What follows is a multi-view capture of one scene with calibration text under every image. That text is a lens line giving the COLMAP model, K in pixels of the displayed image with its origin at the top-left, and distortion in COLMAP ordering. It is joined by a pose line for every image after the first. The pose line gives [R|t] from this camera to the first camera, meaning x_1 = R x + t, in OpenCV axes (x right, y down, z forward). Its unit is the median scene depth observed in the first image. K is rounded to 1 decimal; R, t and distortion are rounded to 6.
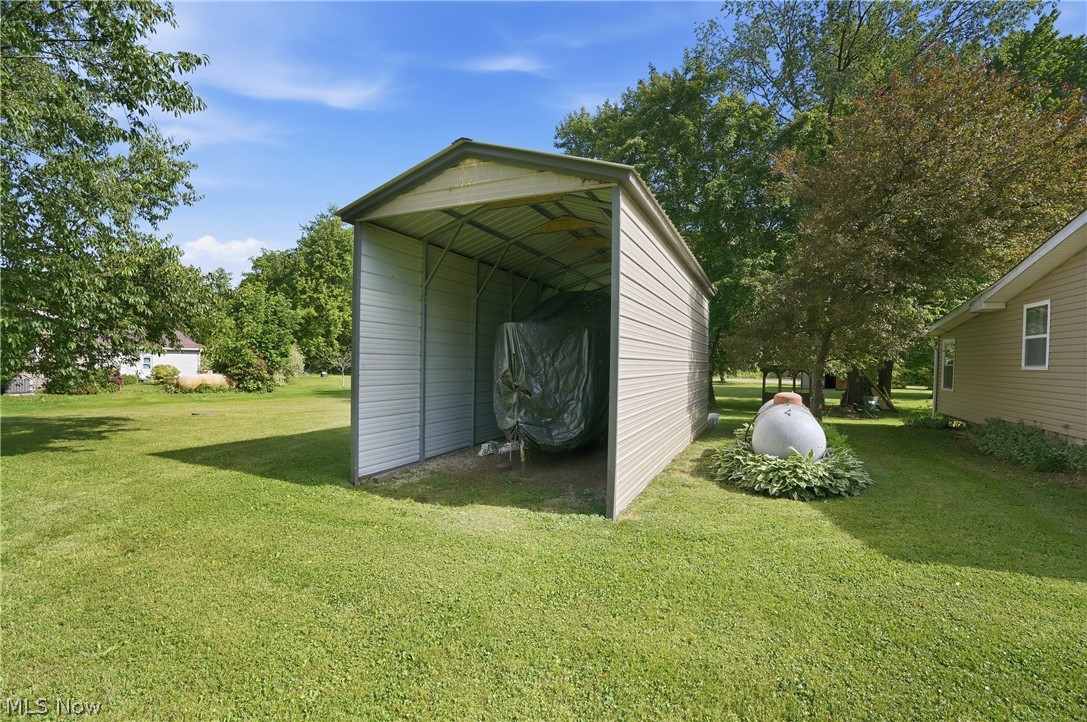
lens RADIAL K [[505.5, 0, 549.2], [0, 505.5, 366.9], [0, 0, 1]] dist [-0.067983, 0.030707]
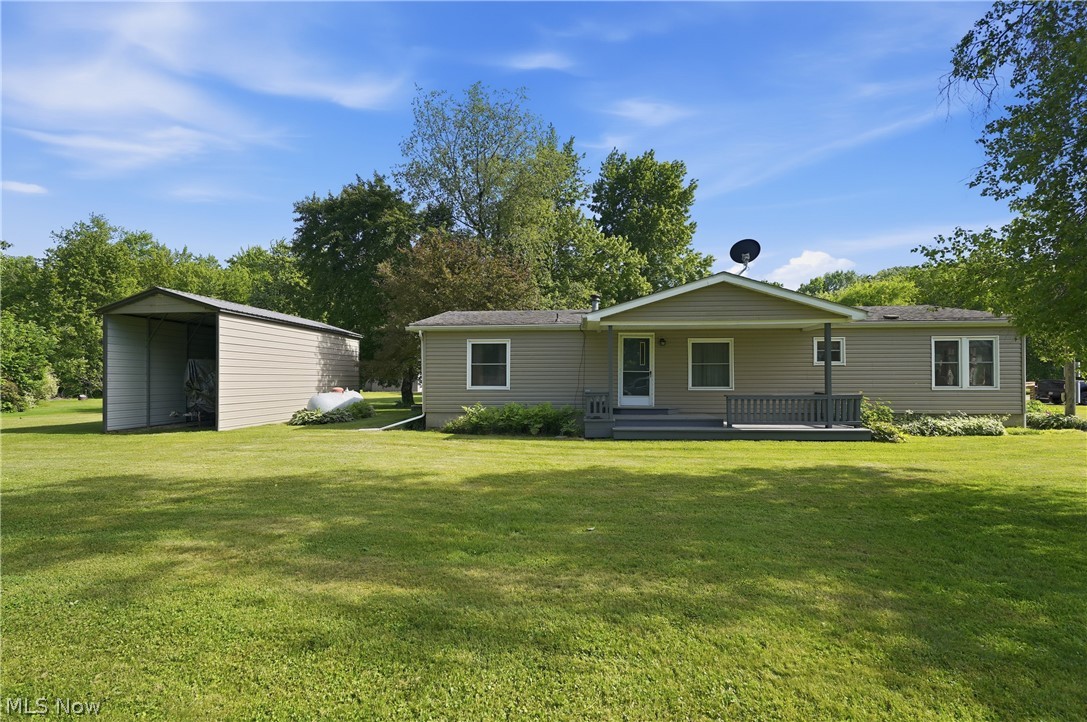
lens RADIAL K [[505.5, 0, 549.2], [0, 505.5, 366.9], [0, 0, 1]] dist [-0.067983, 0.030707]
pose [[0.941815, -0.012406, 0.335902, 0.180190], [0.024751, 0.999165, -0.032494, 0.015433], [-0.335219, 0.038918, 0.941336, -0.413087]]
